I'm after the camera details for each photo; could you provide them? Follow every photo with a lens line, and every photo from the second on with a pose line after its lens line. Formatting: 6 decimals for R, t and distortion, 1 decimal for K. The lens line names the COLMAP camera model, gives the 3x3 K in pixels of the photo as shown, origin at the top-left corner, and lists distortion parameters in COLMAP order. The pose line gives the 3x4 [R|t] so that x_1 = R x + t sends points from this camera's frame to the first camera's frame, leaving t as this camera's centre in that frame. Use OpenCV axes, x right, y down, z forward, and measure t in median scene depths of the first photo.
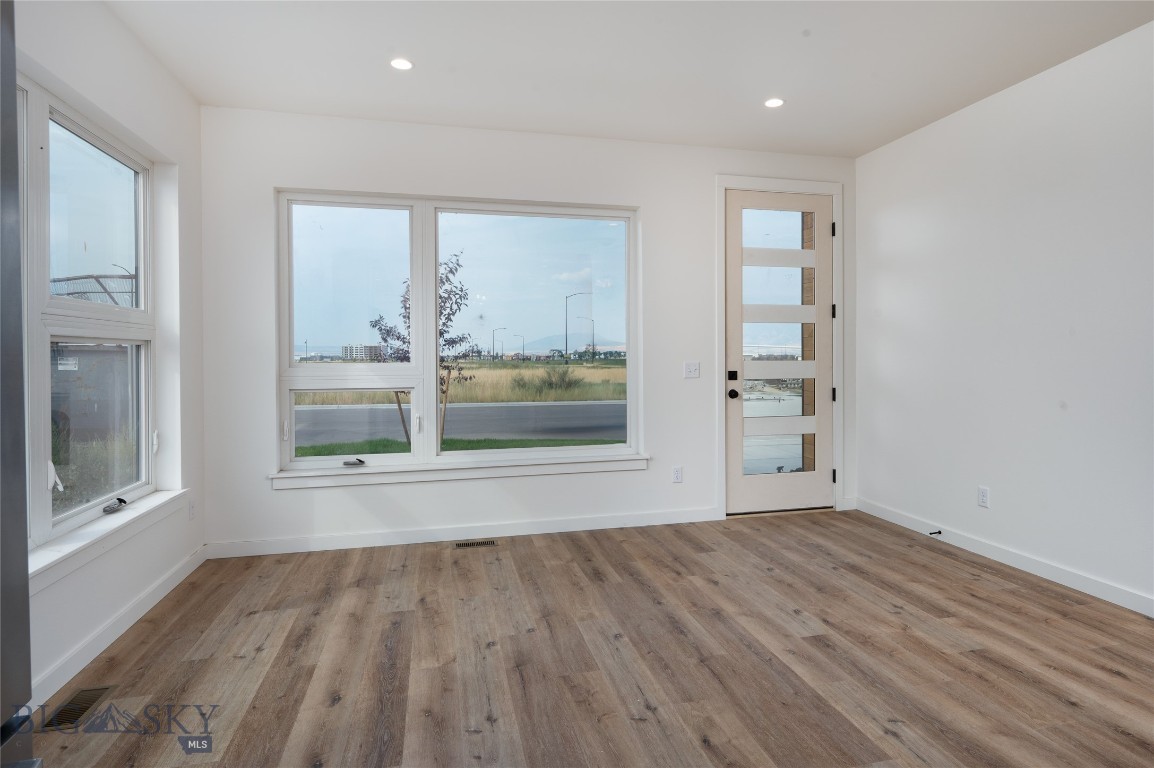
lens RADIAL K [[621.5, 0, 591.7], [0, 621.5, 359.4], [0, 0, 1]] dist [0.002268, -0.000468]
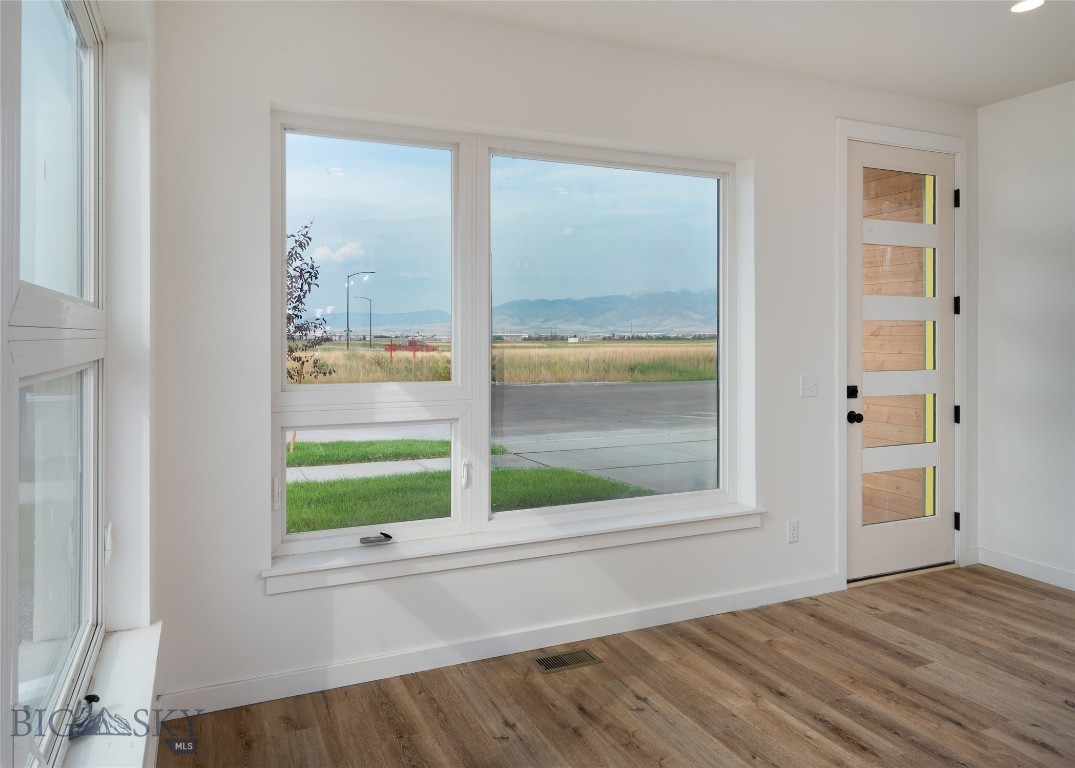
lens RADIAL K [[627.1, 0, 424.6], [0, 627.1, 331.2], [0, 0, 1]] dist [0.001071, -0.000088]
pose [[0.994857, 0.005081, 0.101158, -0.427315], [-0.003872, 0.999919, -0.012144, -0.042477], [-0.101211, 0.011689, 0.994796, 0.375562]]
